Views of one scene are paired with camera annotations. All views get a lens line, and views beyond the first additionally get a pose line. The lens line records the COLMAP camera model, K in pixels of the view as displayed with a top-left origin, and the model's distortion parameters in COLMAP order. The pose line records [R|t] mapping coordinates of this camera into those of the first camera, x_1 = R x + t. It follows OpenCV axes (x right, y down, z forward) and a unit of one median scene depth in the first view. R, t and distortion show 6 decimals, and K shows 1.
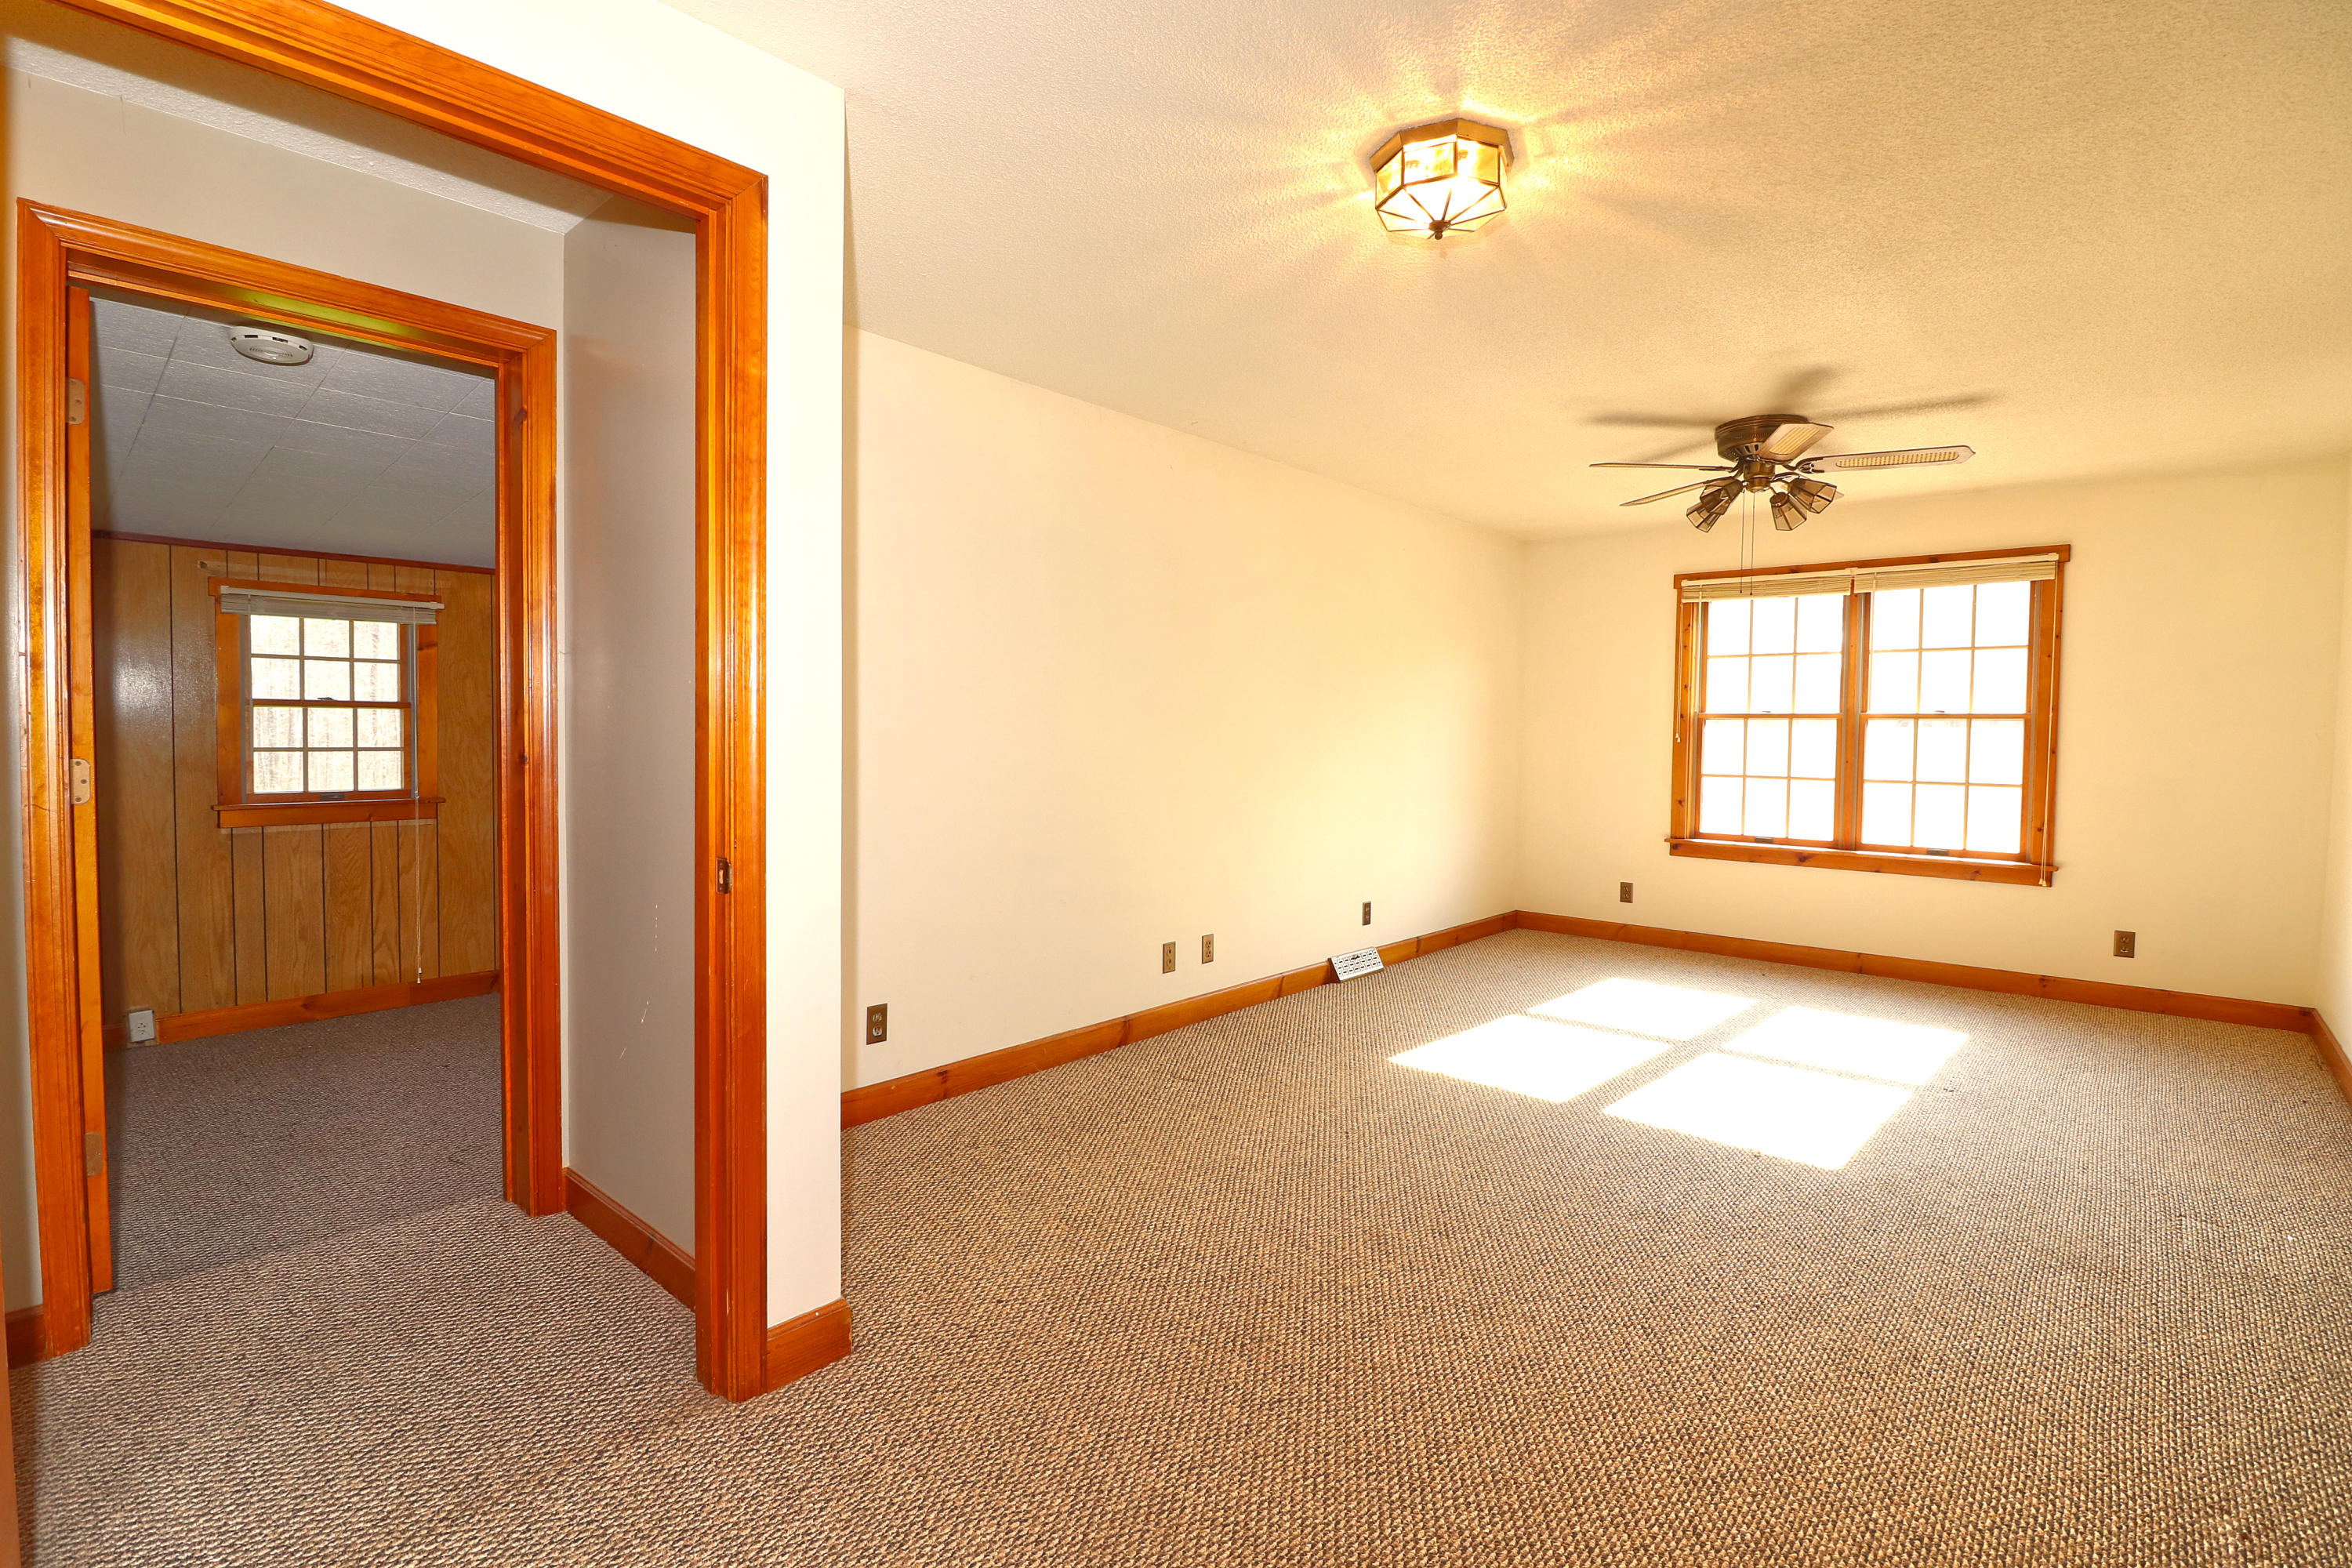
lens RADIAL K [[1083.6, 0, 1171.0], [0, 1083.6, 767.1], [0, 0, 1]] dist [0.001452, -0.014607]
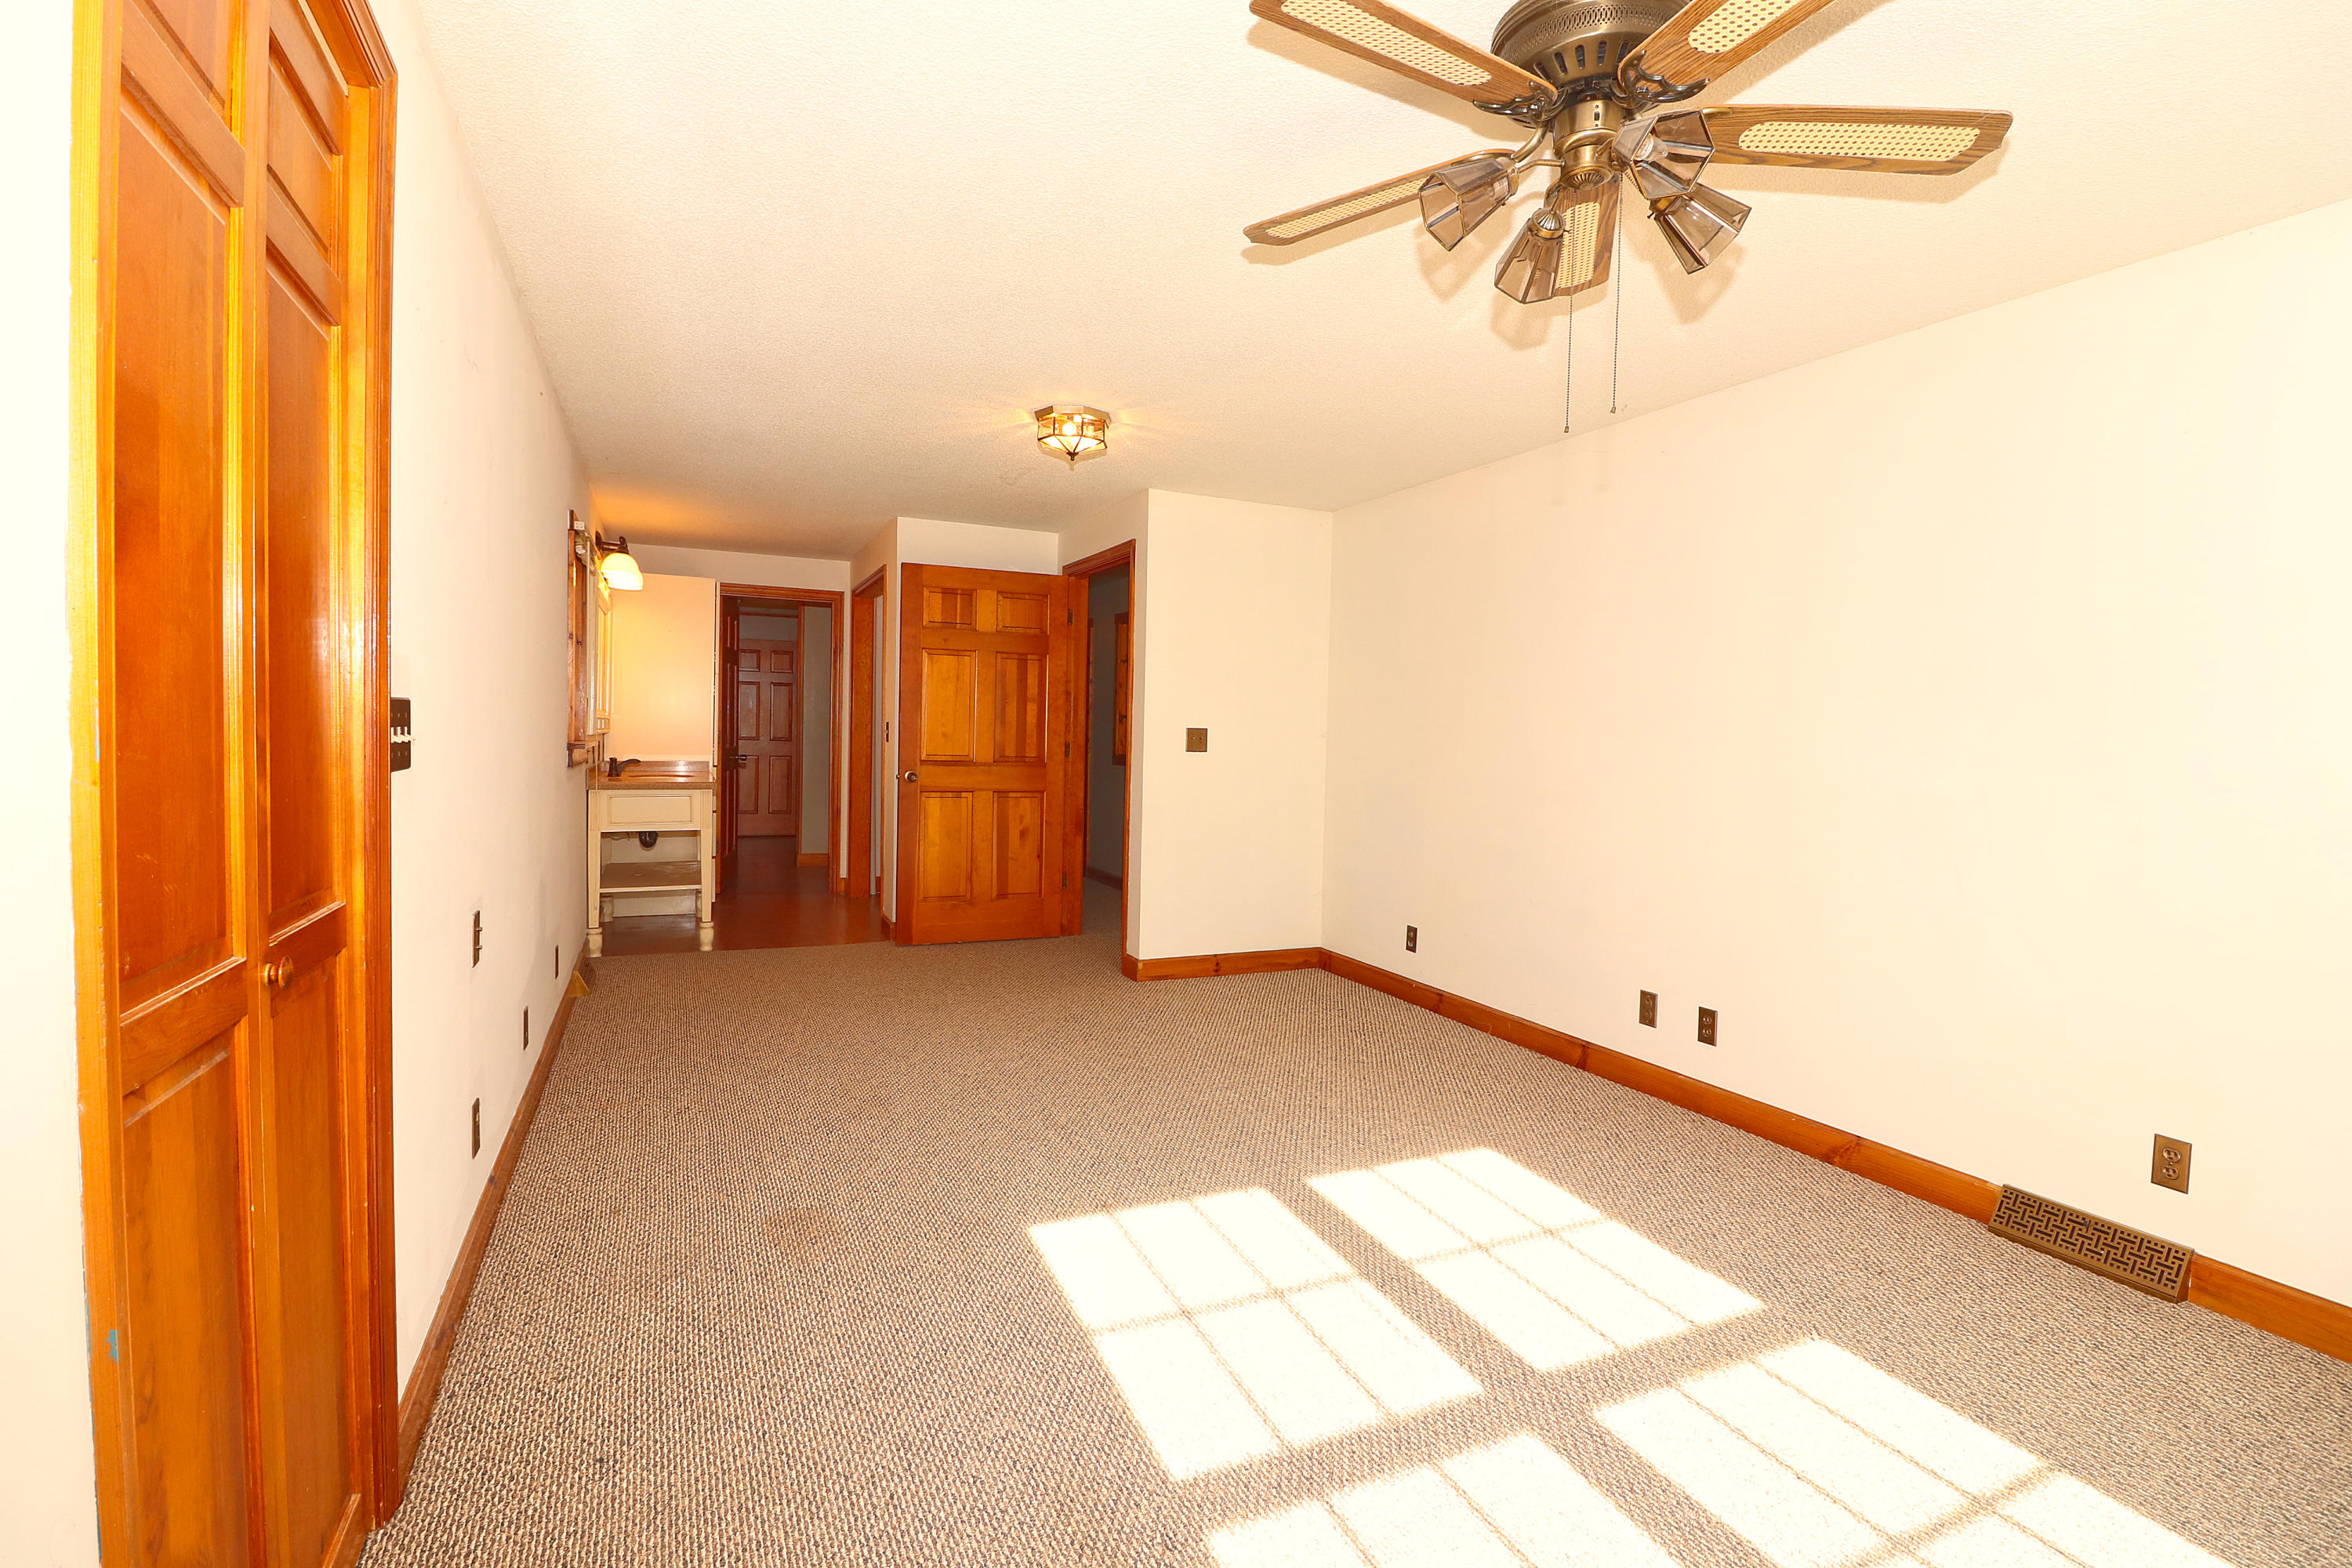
lens RADIAL K [[1083.6, 0, 1171.0], [0, 1083.6, 767.1], [0, 0, 1]] dist [0.001452, -0.014607]
pose [[-0.412151, 0.019722, -0.910902, 1.041241], [-0.041893, 0.998298, 0.040569, -0.041689], [0.910152, 0.054881, -0.410623, 1.091528]]
